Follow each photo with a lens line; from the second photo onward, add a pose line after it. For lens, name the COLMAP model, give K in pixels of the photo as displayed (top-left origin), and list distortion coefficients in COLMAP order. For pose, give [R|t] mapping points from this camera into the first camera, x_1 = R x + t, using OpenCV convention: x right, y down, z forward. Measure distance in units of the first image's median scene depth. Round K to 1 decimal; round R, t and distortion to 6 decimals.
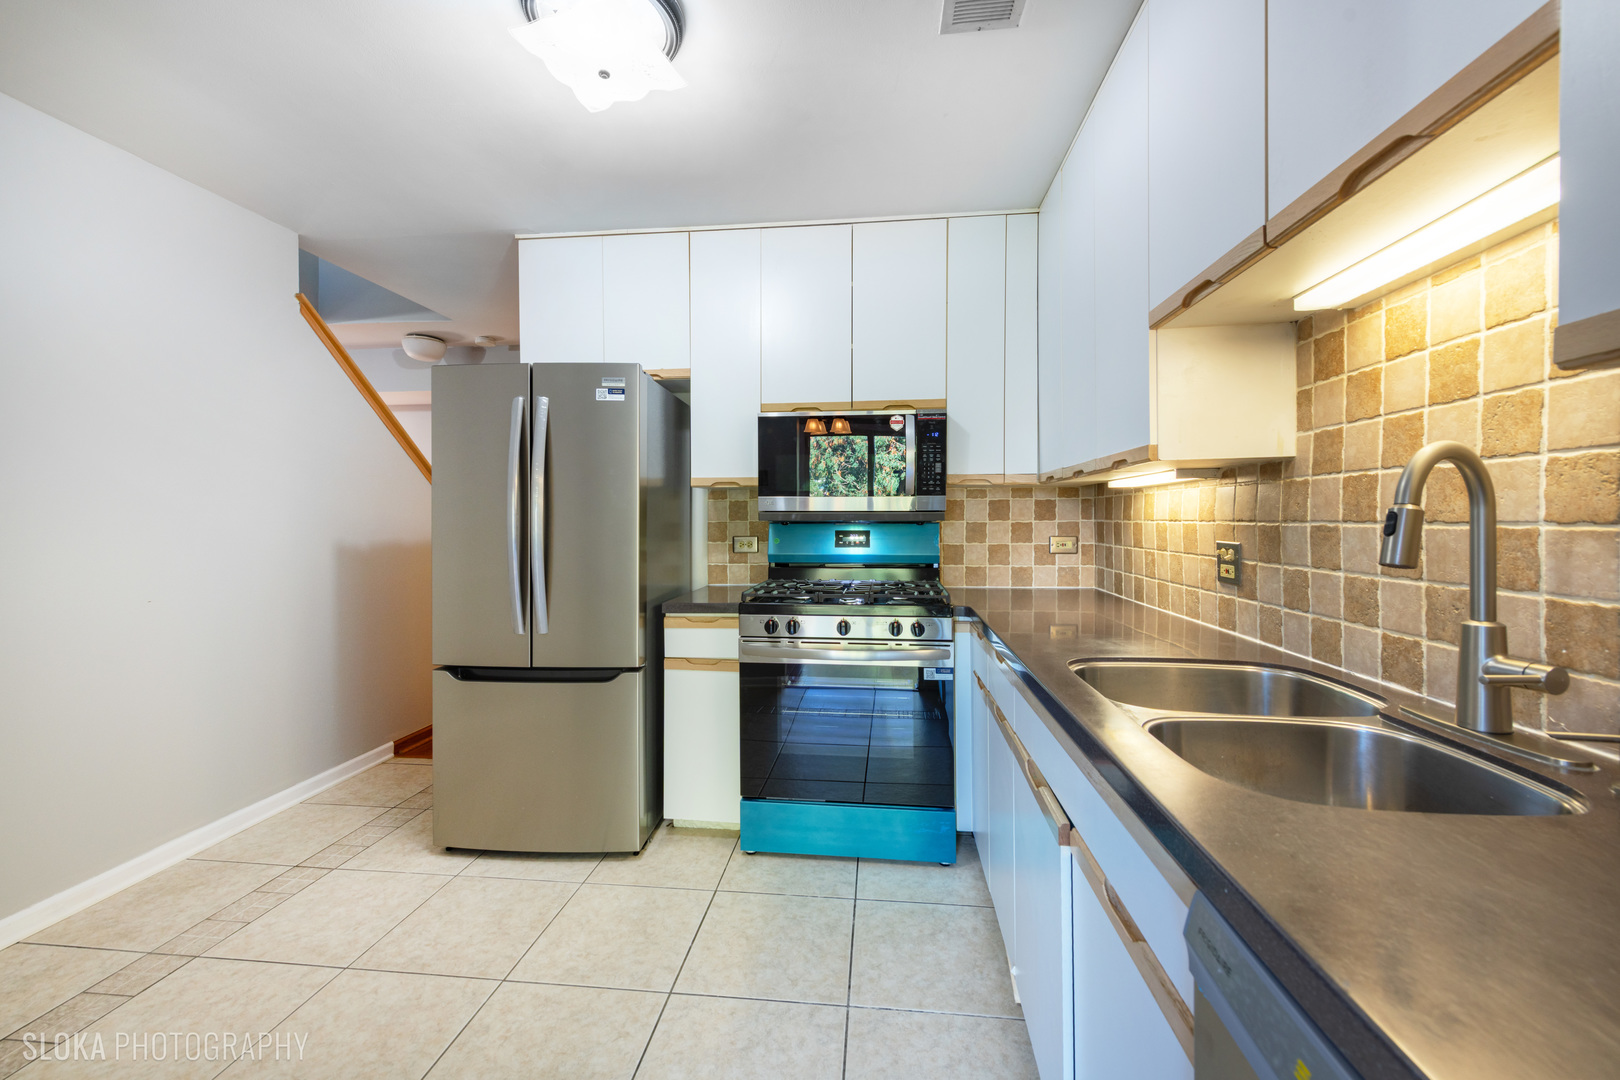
lens RADIAL K [[644.5, 0, 812.6], [0, 644.5, 540.9], [0, 0, 1]] dist [0.008417, -0.002325]
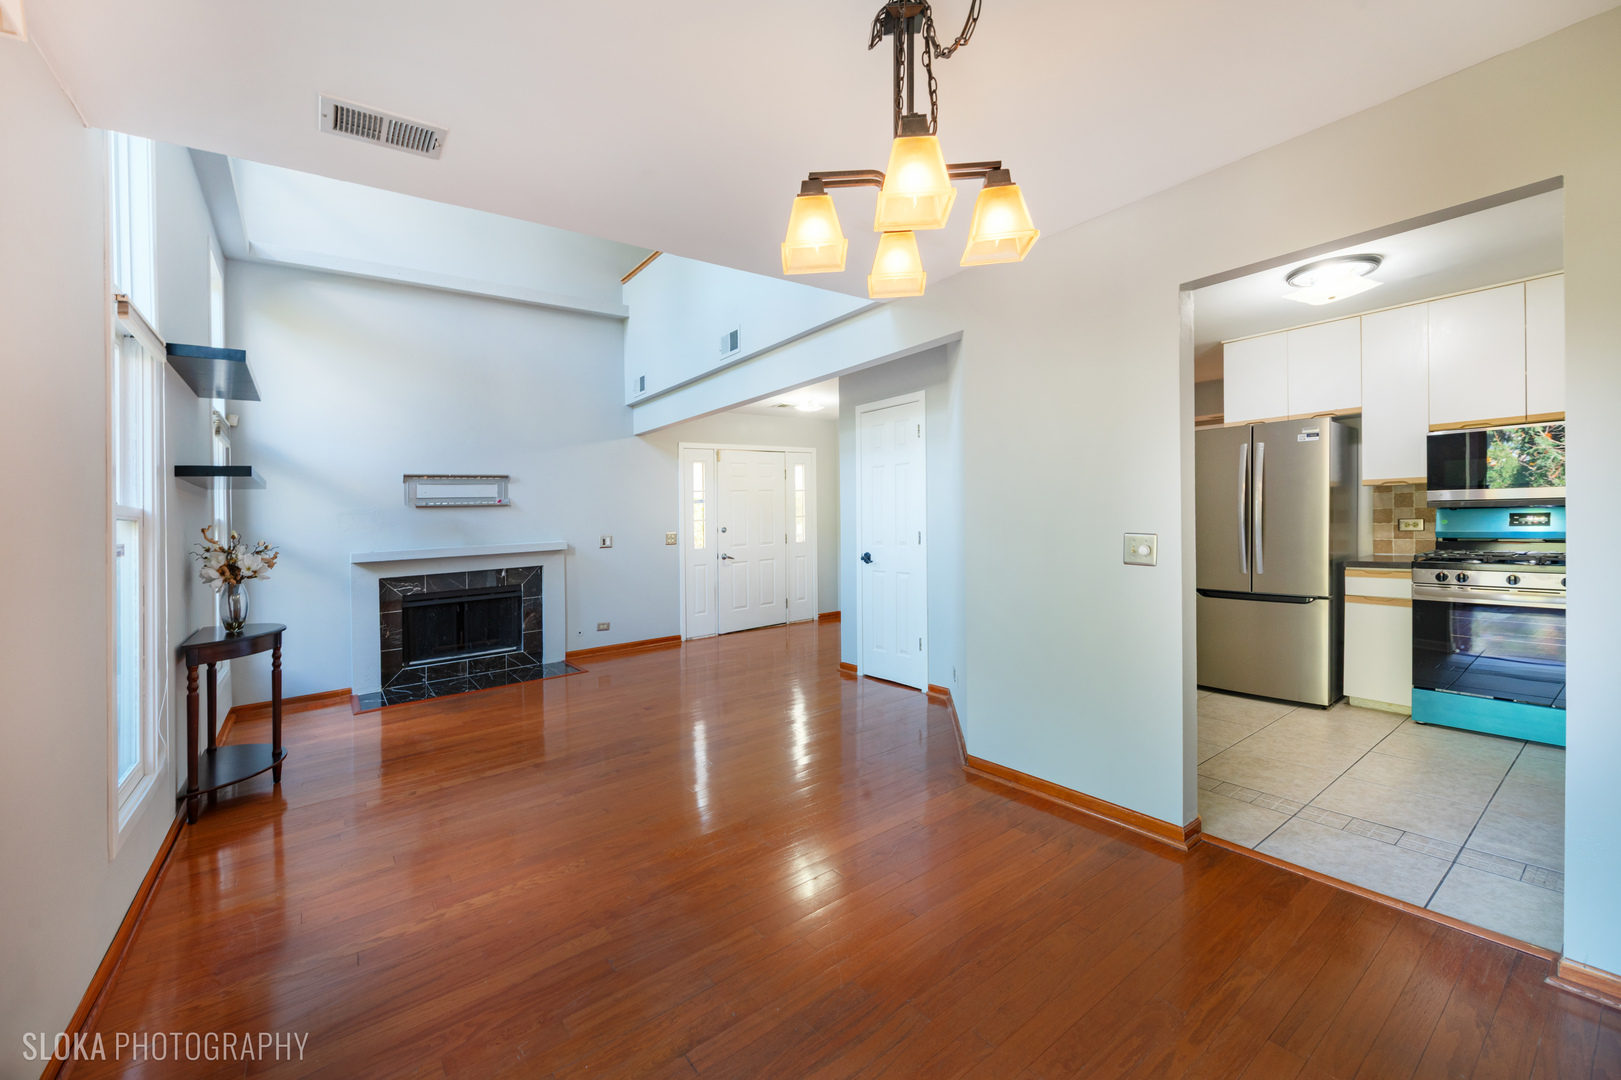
lens RADIAL K [[644.9, 0, 778.9], [0, 644.9, 528.6], [0, 0, 1]] dist [0.008417, -0.002325]
pose [[0.668160, -0.000852, -0.744017, 0.030514], [0.000032, 0.999999, -0.001116, 0.019742], [0.744017, 0.000722, 0.668160, -1.189057]]
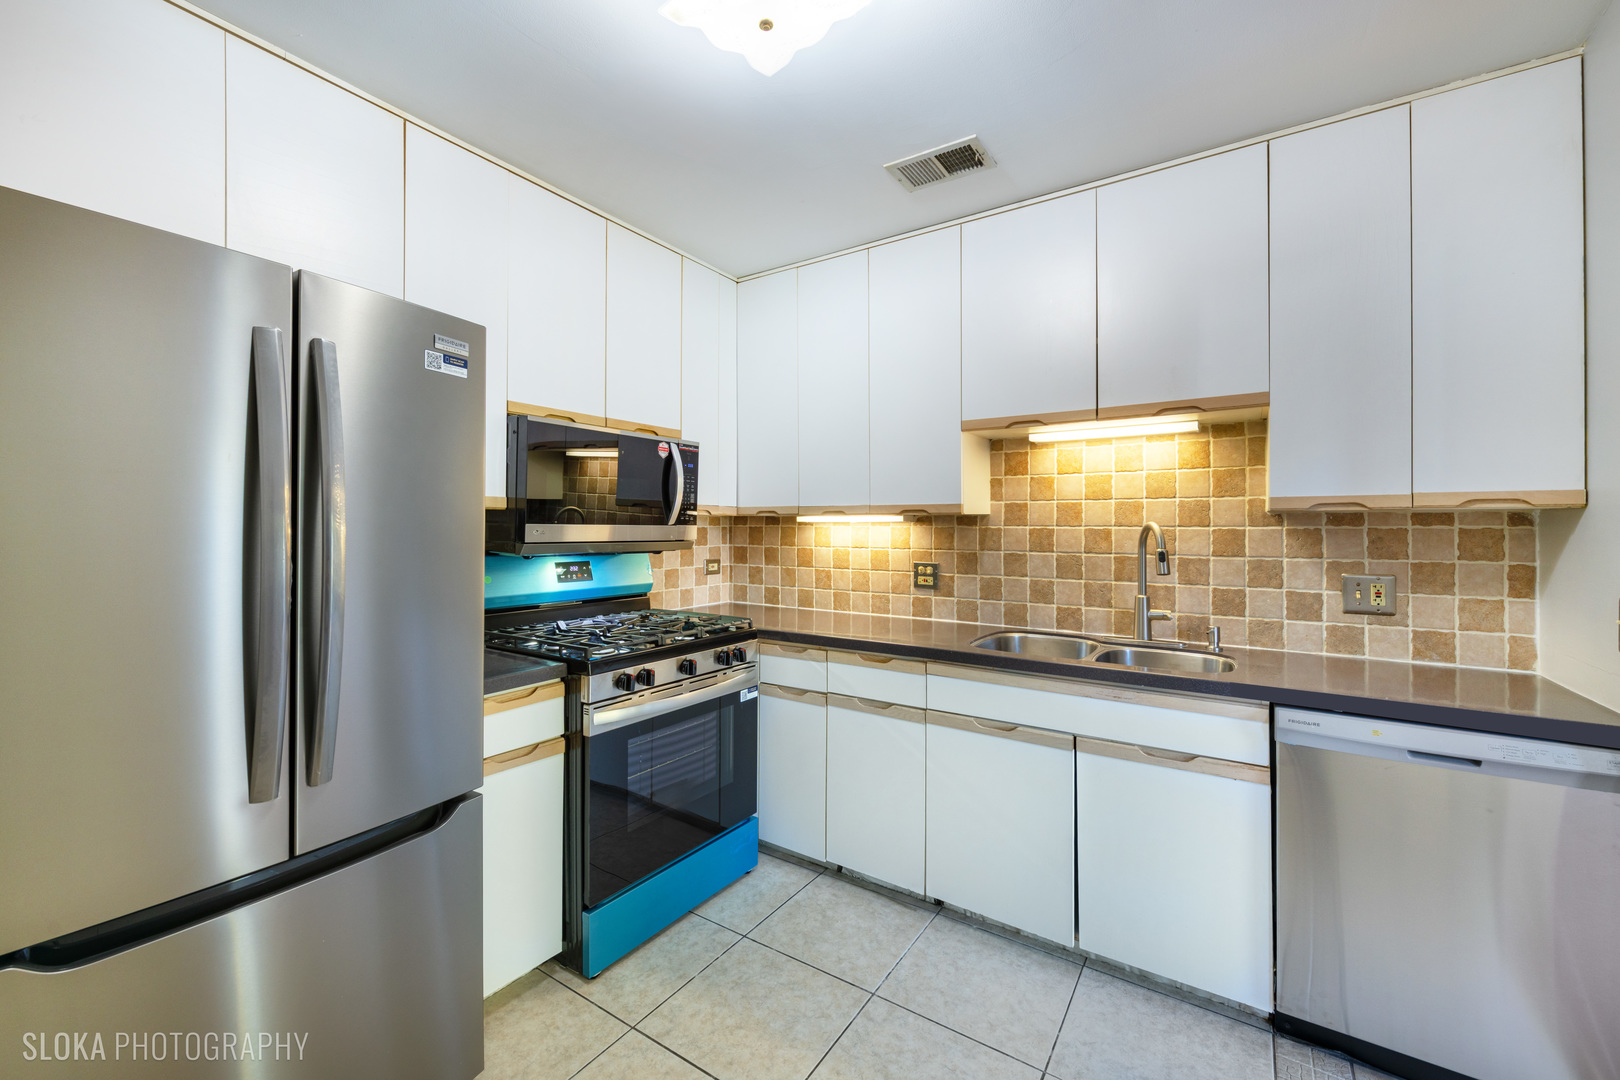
lens RADIAL K [[644.5, 0, 806.9], [0, 644.5, 534.4], [0, 0, 1]] dist [0.008417, -0.002325]
pose [[0.471530, -0.002957, 0.881845, -0.685937], [0.024958, 0.999639, -0.009993, -0.044727], [-0.881497, 0.026721, 0.471433, 0.388575]]
